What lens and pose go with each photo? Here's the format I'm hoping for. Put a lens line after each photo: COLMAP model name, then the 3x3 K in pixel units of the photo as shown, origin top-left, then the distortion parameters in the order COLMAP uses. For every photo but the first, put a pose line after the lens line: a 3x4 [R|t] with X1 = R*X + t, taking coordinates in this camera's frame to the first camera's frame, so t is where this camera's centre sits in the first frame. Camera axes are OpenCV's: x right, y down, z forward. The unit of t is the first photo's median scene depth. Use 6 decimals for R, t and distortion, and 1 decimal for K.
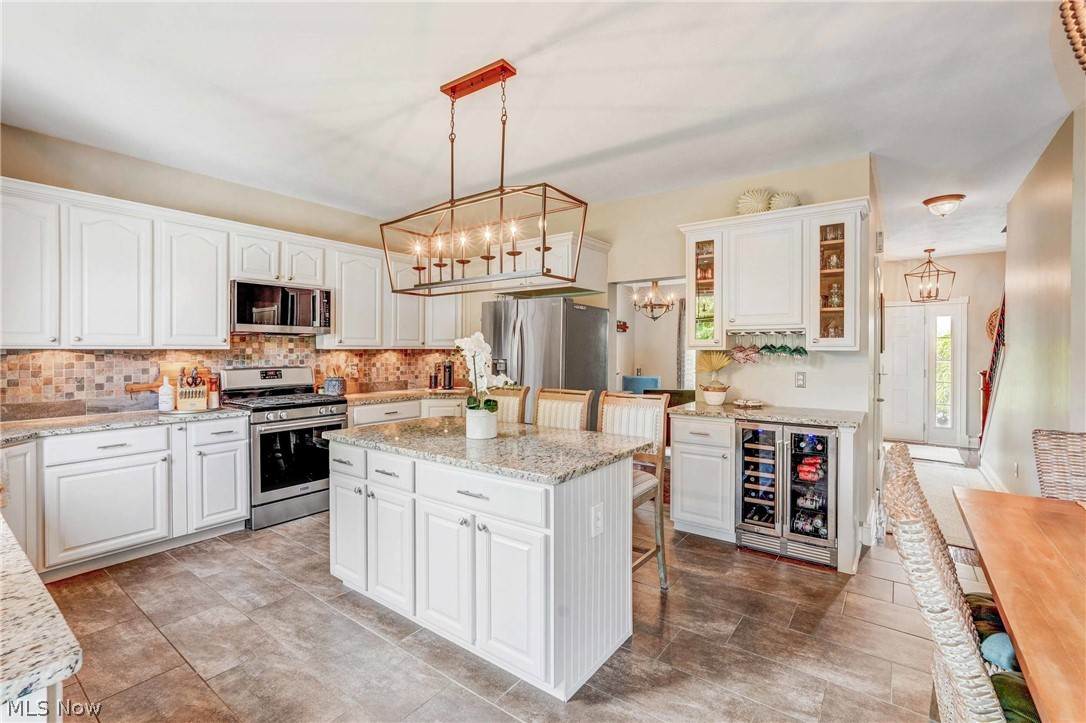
lens RADIAL K [[481.9, 0, 544.8], [0, 481.9, 351.2], [0, 0, 1]] dist [-0.000405, 0.000326]
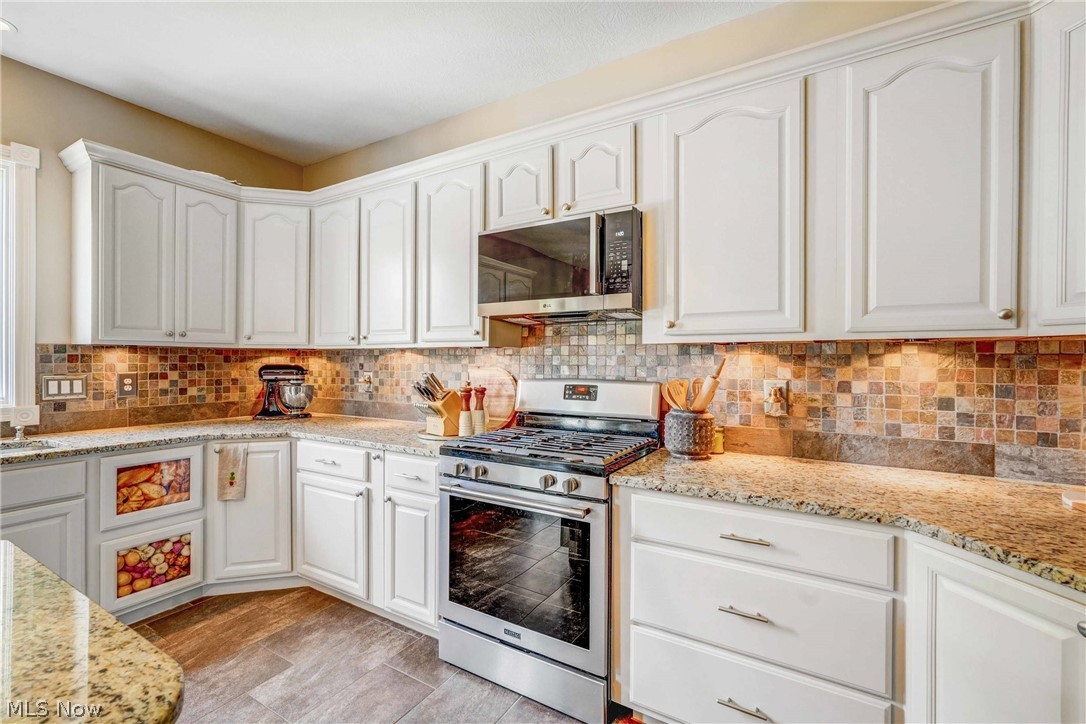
lens RADIAL K [[480.3, 0, 554.5], [0, 480.3, 365.0], [0, 0, 1]] dist [-0.002393, 0.000521]
pose [[0.093430, 0.003167, -0.995621, -0.021031], [-0.010260, 0.999945, 0.002218, 0.016006], [0.995573, 0.010008, 0.093458, 0.891839]]
